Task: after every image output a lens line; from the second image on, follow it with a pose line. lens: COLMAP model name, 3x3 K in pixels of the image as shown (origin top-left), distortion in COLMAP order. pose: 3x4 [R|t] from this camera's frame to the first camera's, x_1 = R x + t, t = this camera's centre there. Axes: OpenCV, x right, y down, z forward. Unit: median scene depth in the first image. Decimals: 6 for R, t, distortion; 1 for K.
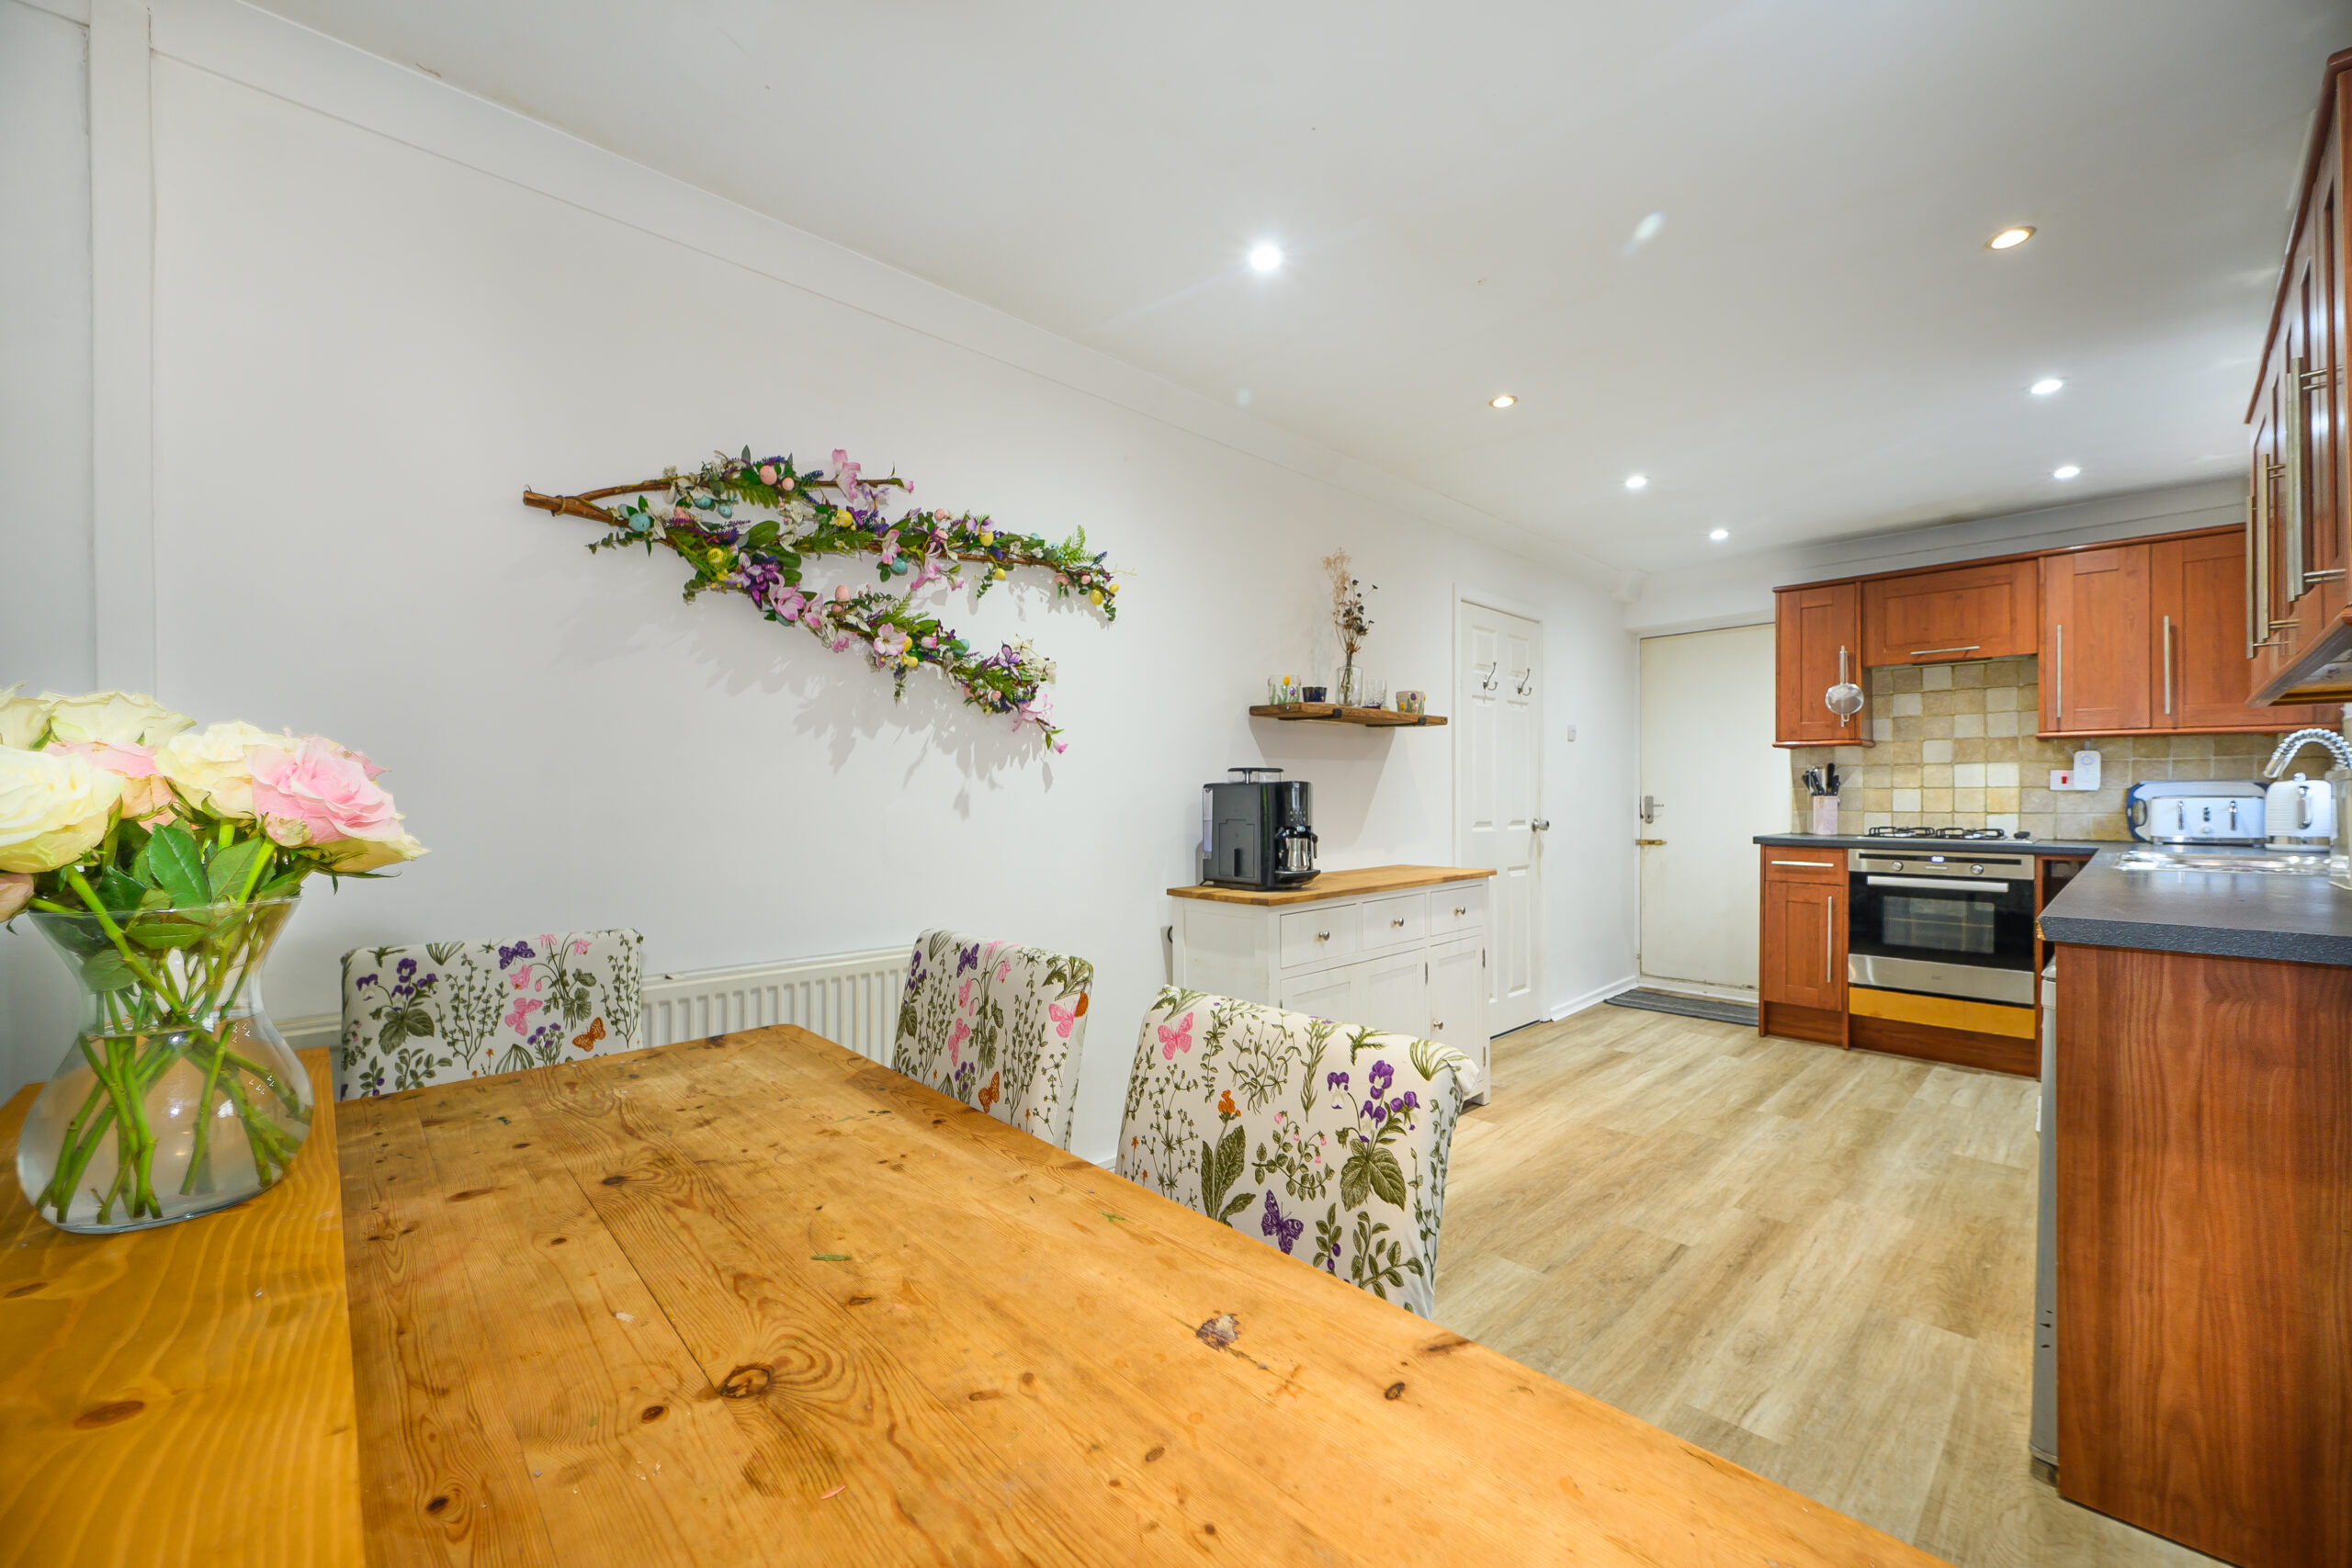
lens RADIAL K [[923.8, 0, 1168.8], [0, 923.8, 789.3], [0, 0, 1]] dist [-0.003386, -0.000110]
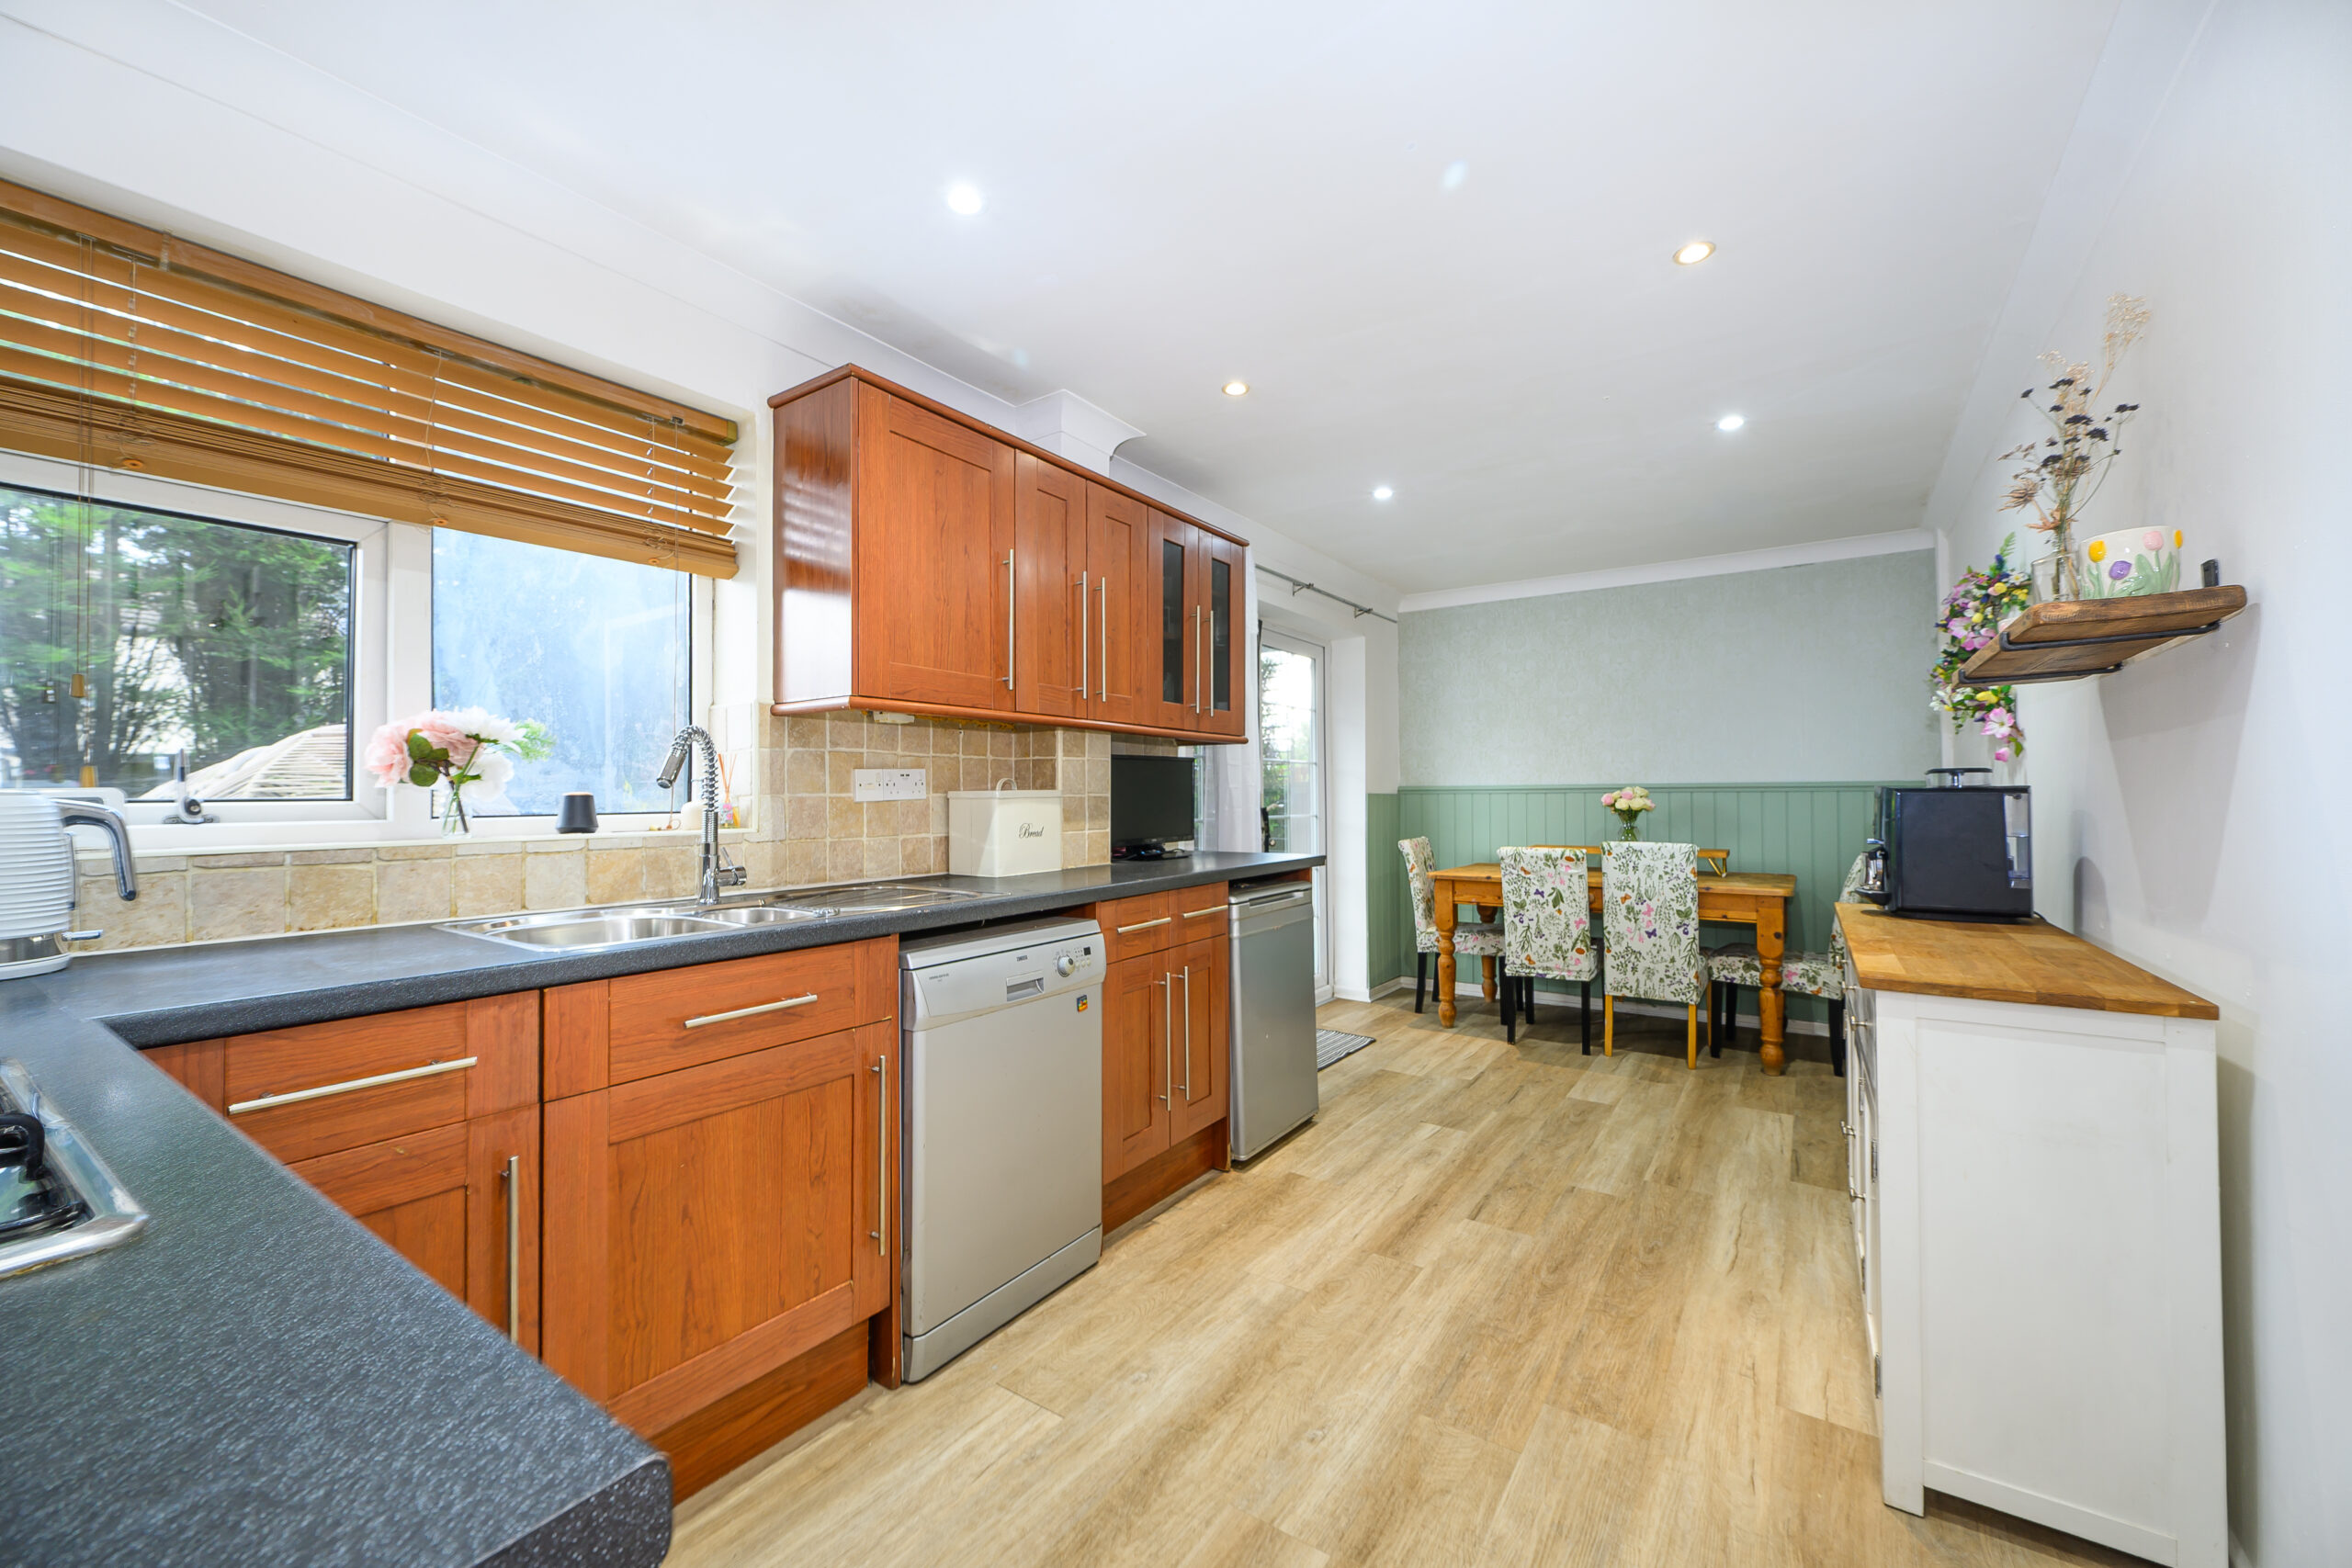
lens RADIAL K [[923.8, 0, 1179.5], [0, 923.8, 788.8], [0, 0, 1]] dist [-0.003386, -0.000110]
pose [[-0.975920, 0.000124, -0.218127, 1.155341], [0.004265, 0.999820, -0.018511, 0.006946], [0.218086, -0.018995, -0.975745, 2.037272]]
